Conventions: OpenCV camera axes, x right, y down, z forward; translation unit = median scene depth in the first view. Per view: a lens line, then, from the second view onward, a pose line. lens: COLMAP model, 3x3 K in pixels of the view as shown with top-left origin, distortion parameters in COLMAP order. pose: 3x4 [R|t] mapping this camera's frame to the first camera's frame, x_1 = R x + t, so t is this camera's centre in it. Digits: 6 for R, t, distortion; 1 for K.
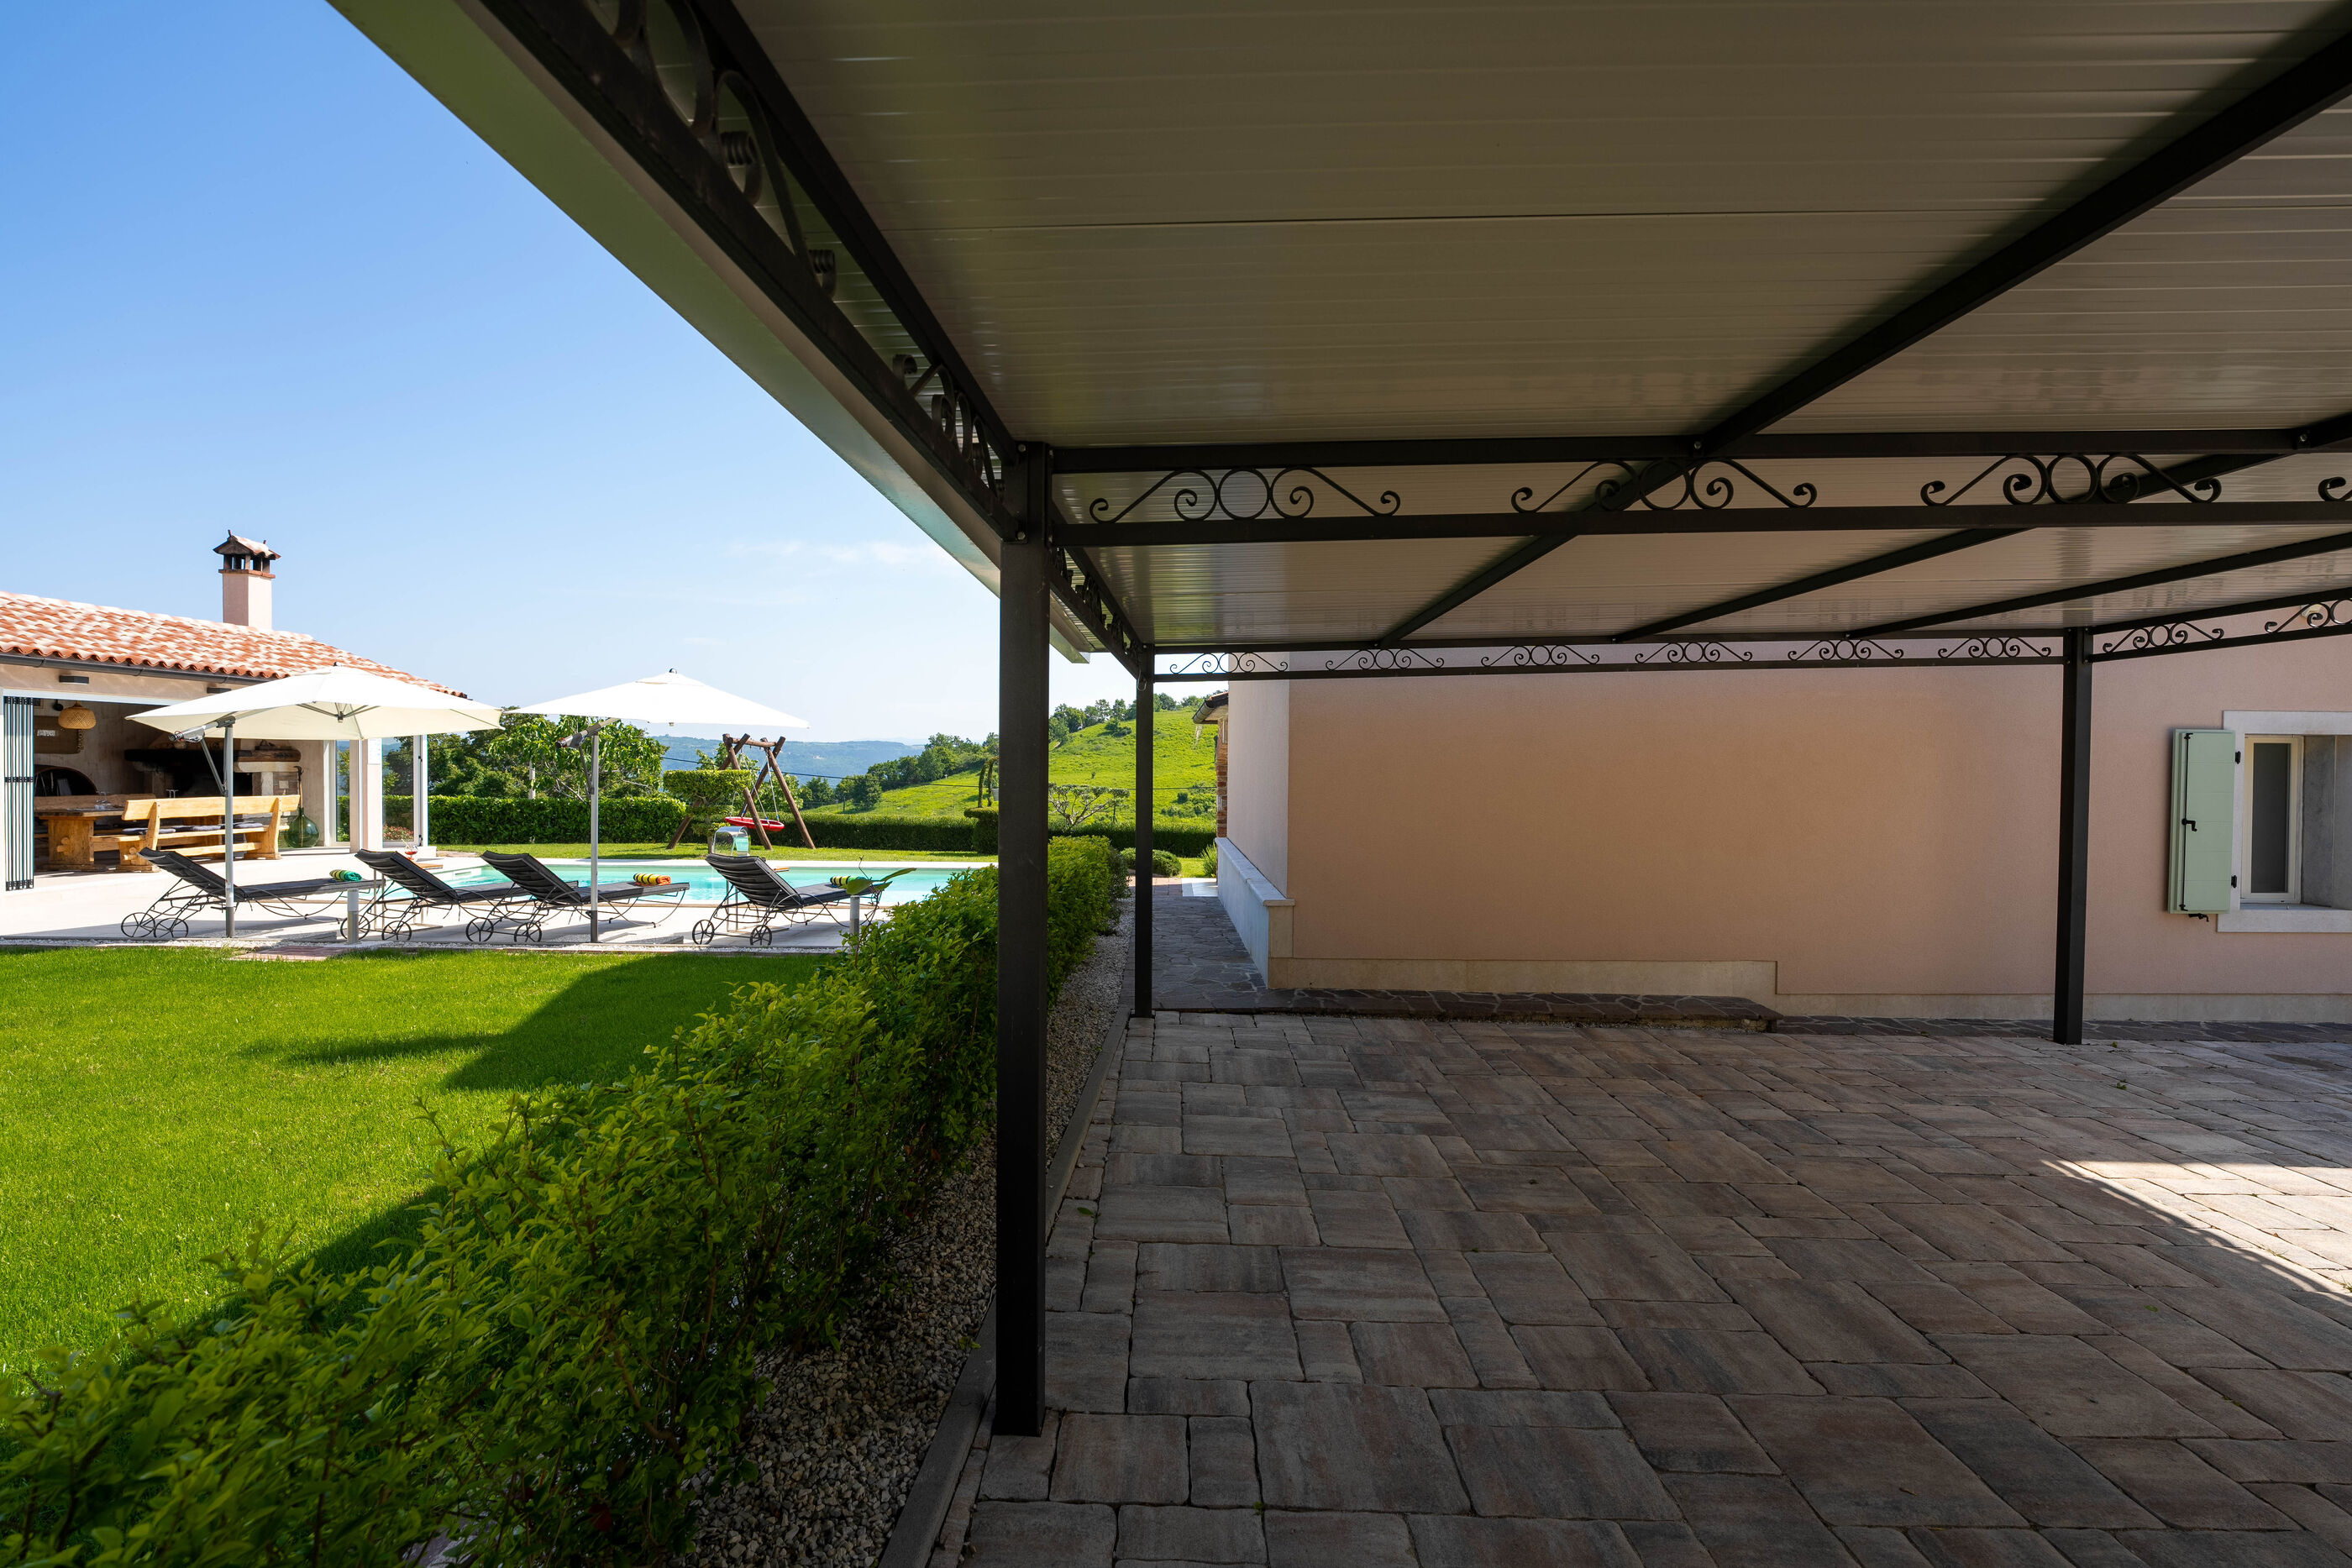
lens RADIAL K [[1025.0, 0, 1176.0], [0, 1025.0, 784.0], [0, 0, 1]] dist [-0.018461, -0.000150]
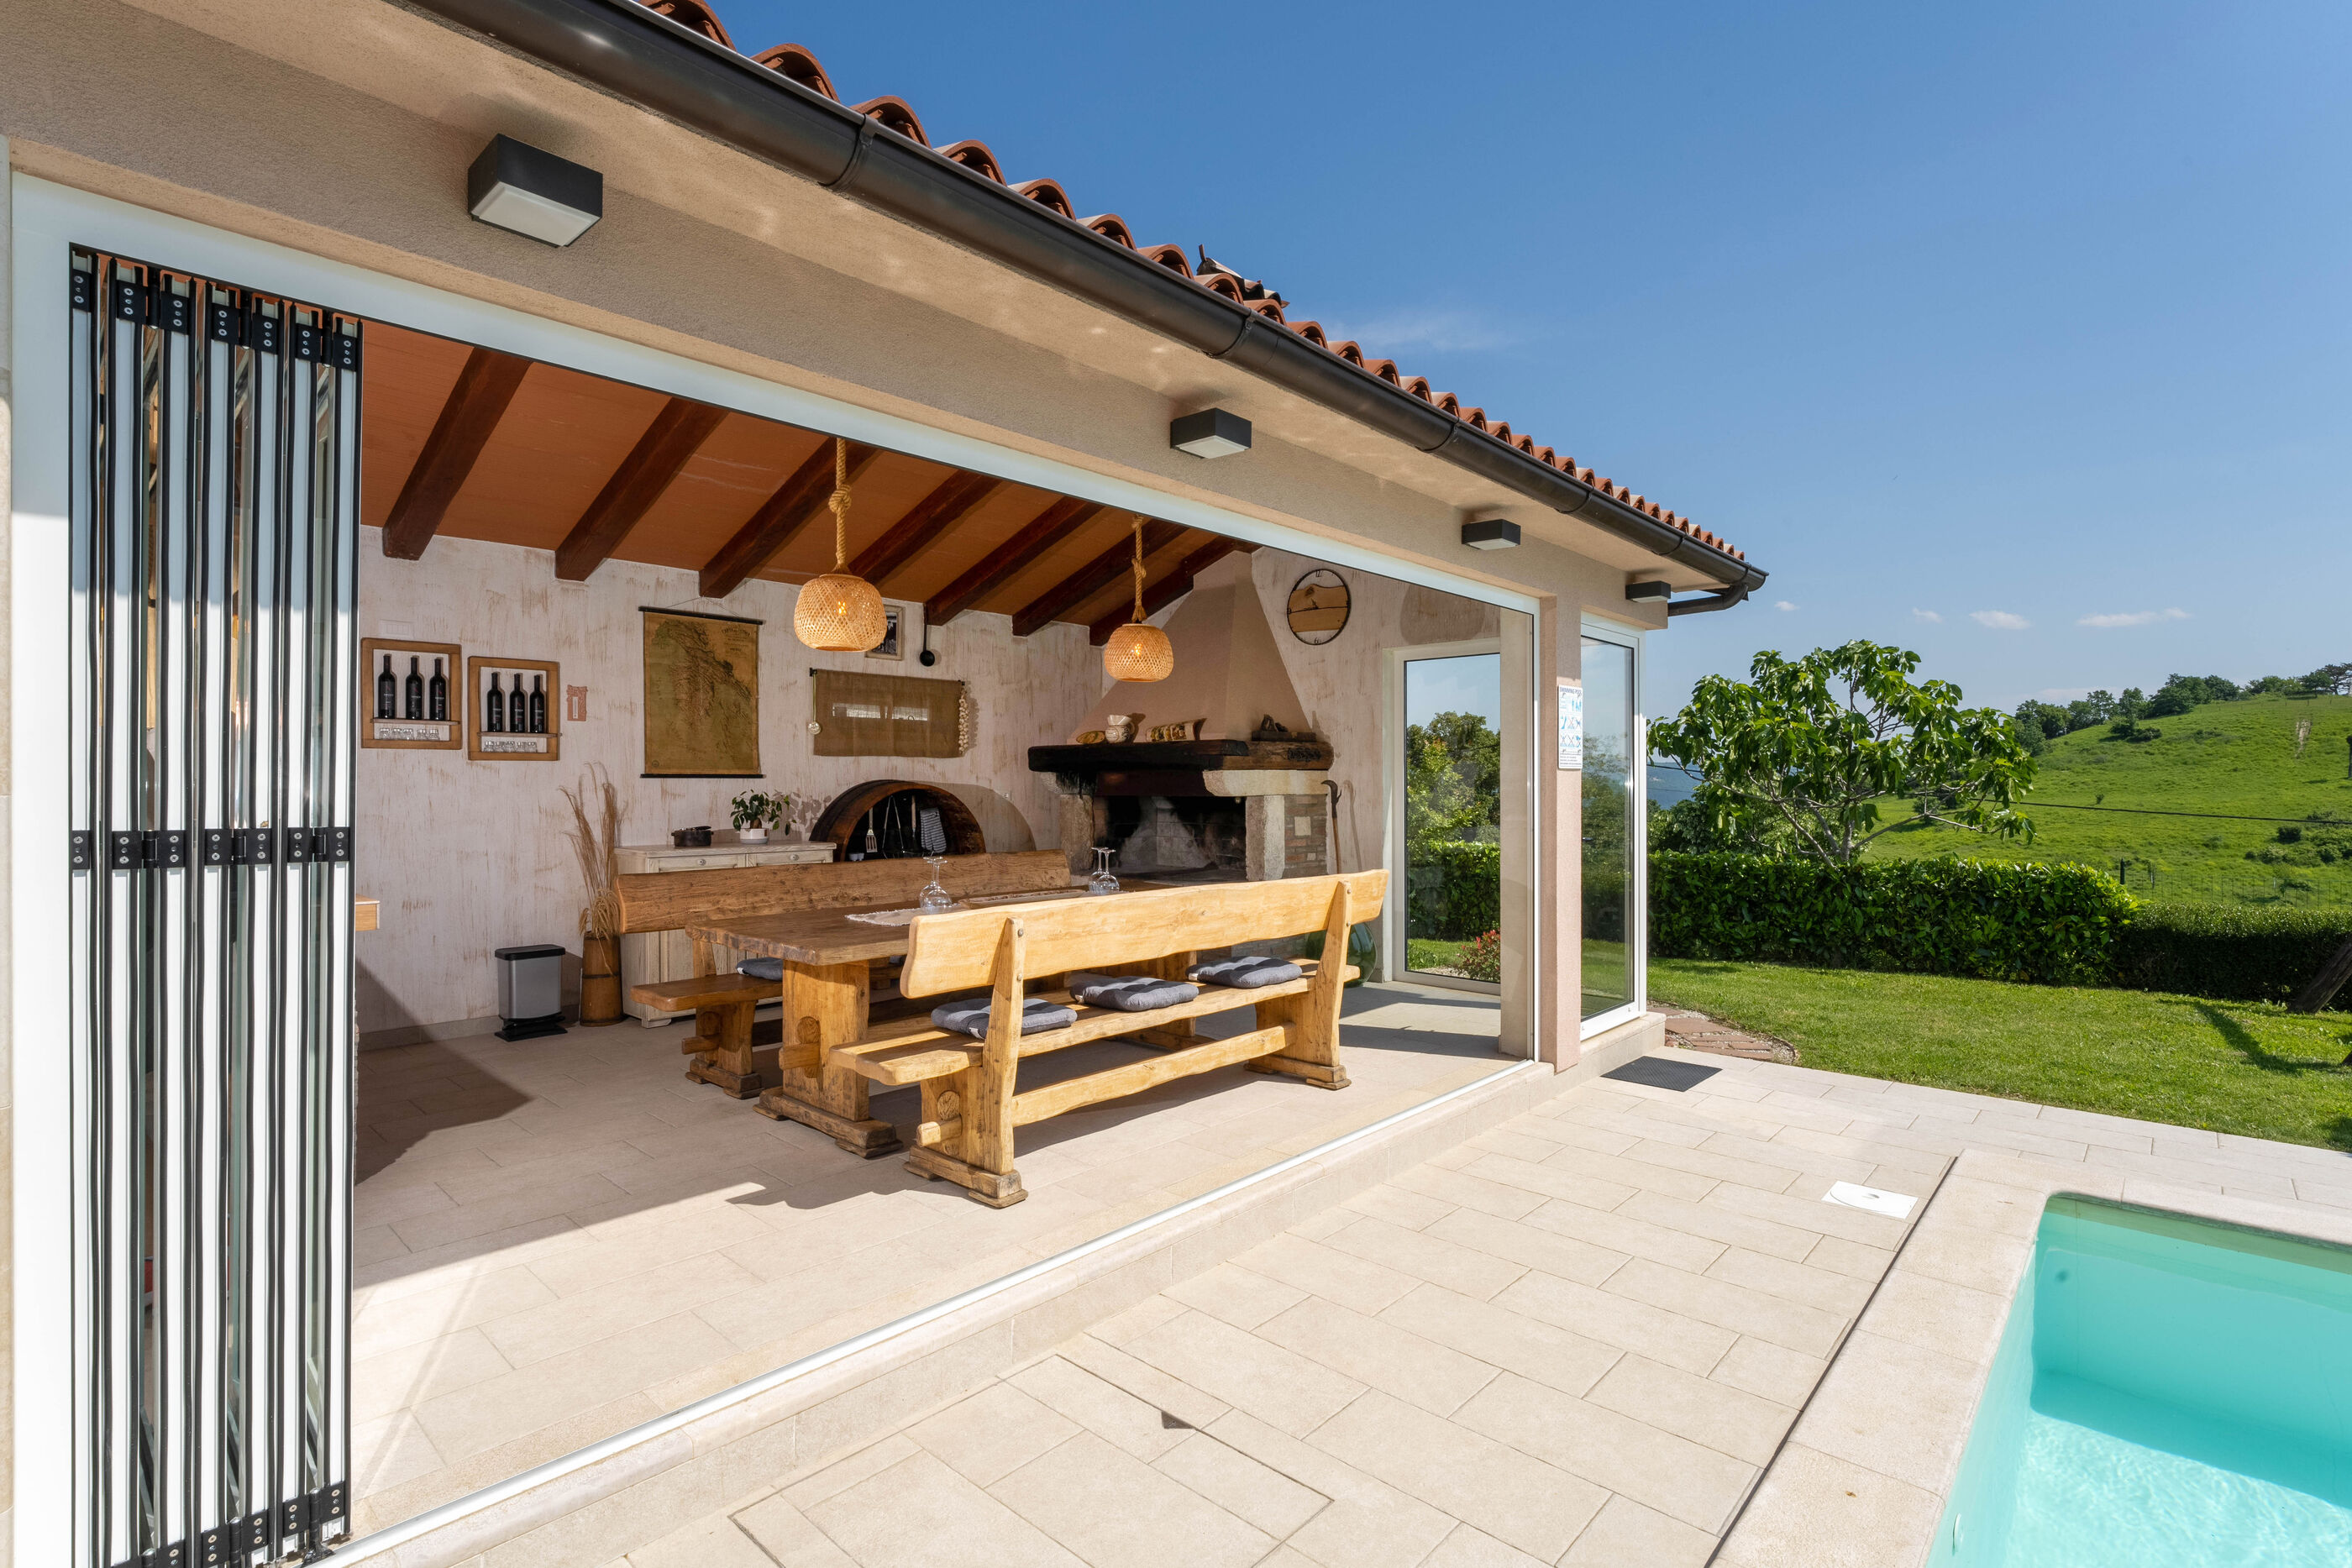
lens RADIAL K [[1101.7, 0, 1176.0], [0, 1101.7, 784.0], [0, 0, 1]] dist [-0.000993, -0.000574]
pose [[0.731369, -0.008980, -0.681923, -0.604090], [-0.005993, 0.999790, -0.019593, -0.007268], [0.681955, 0.018416, 0.731162, 0.625790]]
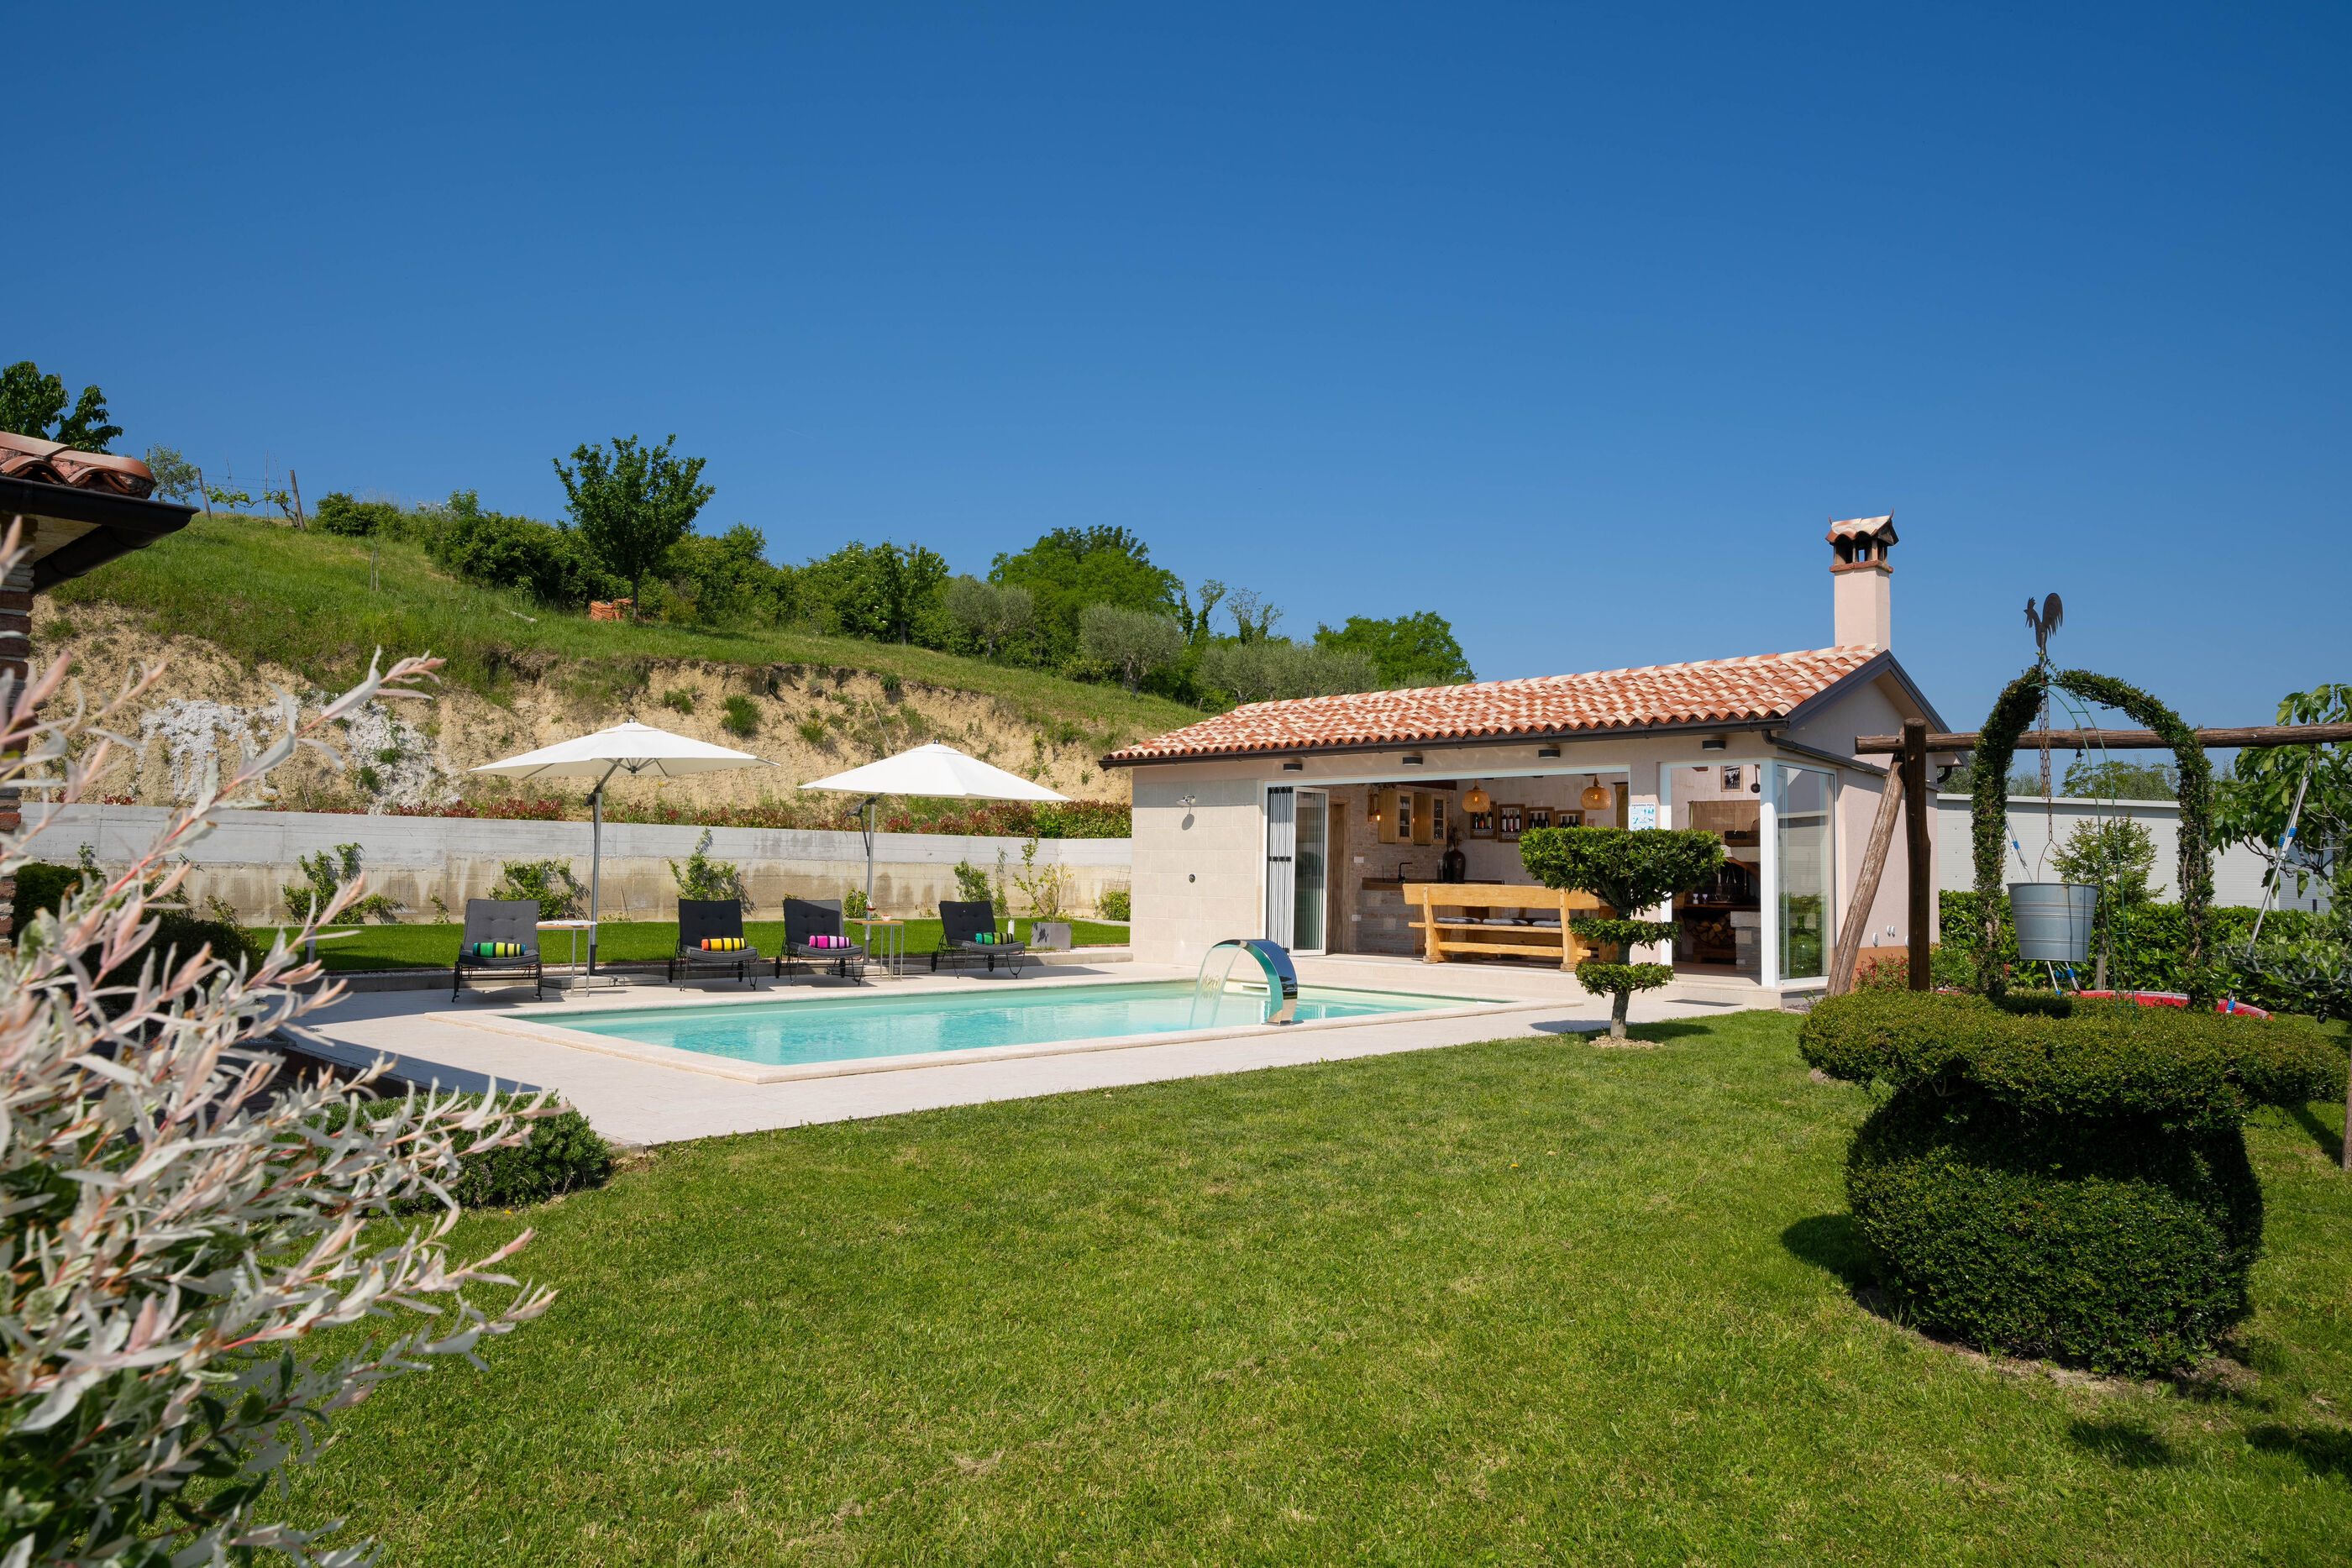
lens RADIAL K [[1492.8, 0, 1176.0], [0, 1492.8, 784.0], [0, 0, 1]] dist [0.000737, -0.000060]
pose [[-0.689856, -0.067171, -0.720824, 0.102347], [-0.036600, 0.997649, -0.057940, 0.008602], [0.723021, -0.013588, -0.690693, 1.341240]]
